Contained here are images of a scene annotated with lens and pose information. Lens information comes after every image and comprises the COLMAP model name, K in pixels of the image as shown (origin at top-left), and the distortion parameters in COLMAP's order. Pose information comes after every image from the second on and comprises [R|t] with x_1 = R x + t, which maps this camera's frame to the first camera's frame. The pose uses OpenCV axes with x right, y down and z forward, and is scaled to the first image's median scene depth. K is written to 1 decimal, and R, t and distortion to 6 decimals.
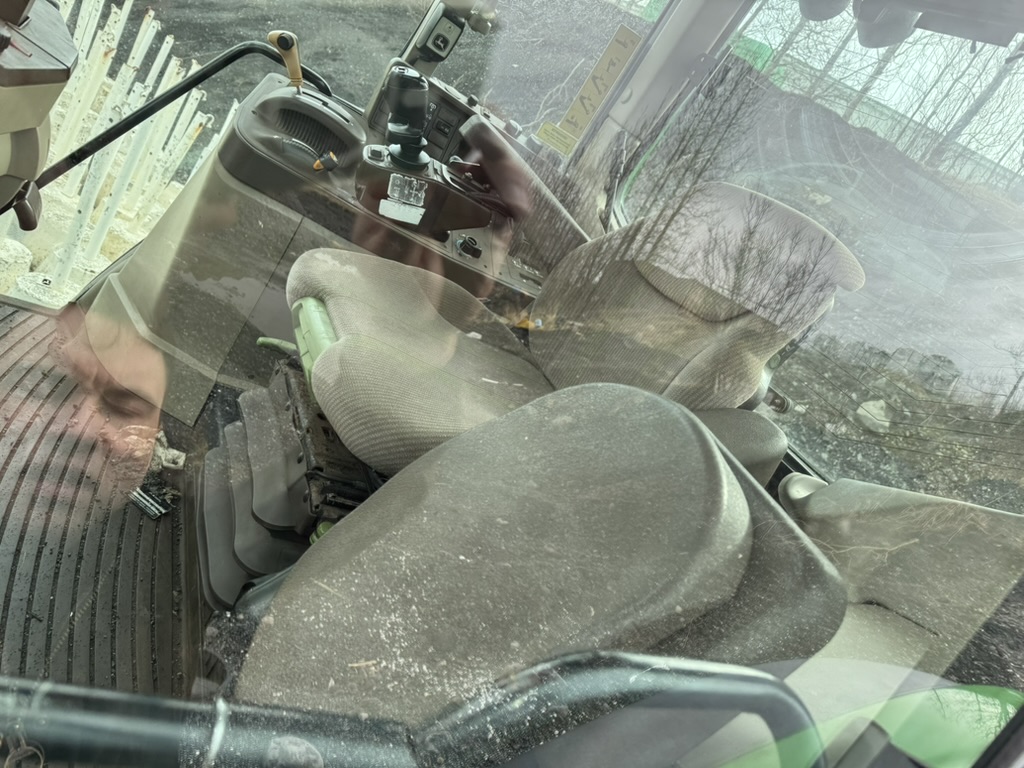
lens RADIAL K [[710.4, 0, 514.3], [0, 710.4, 398.4], [0, 0, 1]] dist [0.097338, -0.107478]
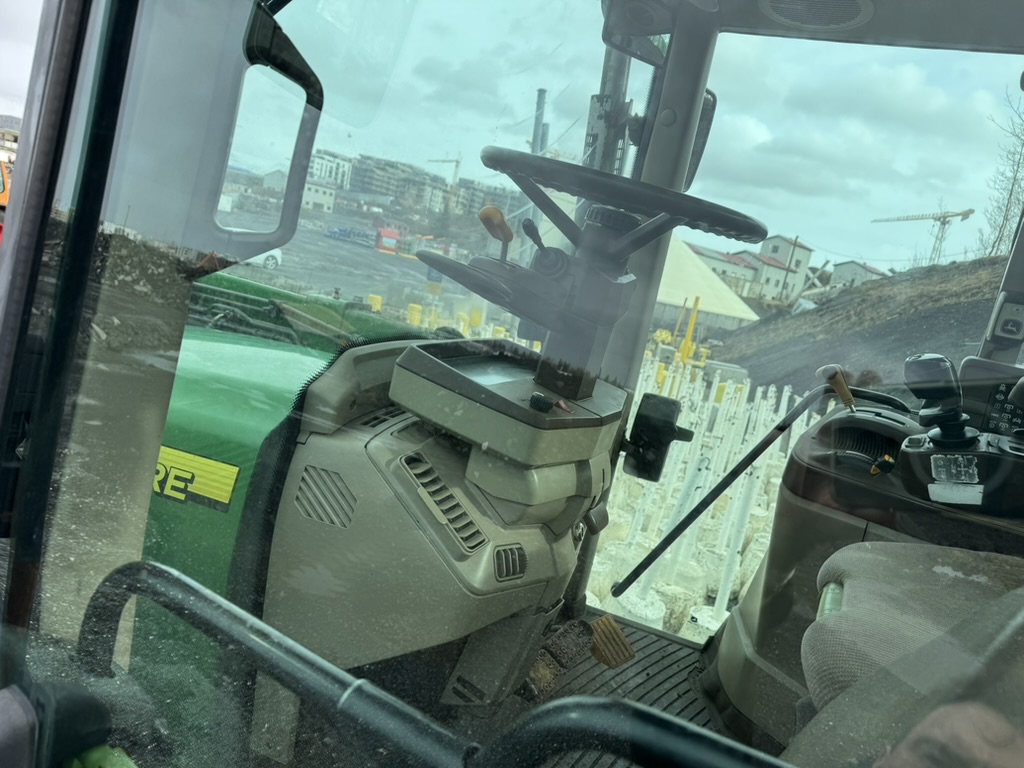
lens RADIAL K [[710.4, 0, 514.3], [0, 710.4, 398.4], [0, 0, 1]] dist [0.097338, -0.107478]
pose [[0.622075, -0.281524, -0.730594, 0.198347], [-0.110356, 0.892279, -0.437791, 0.095574], [0.775142, 0.352964, 0.523996, 0.041124]]
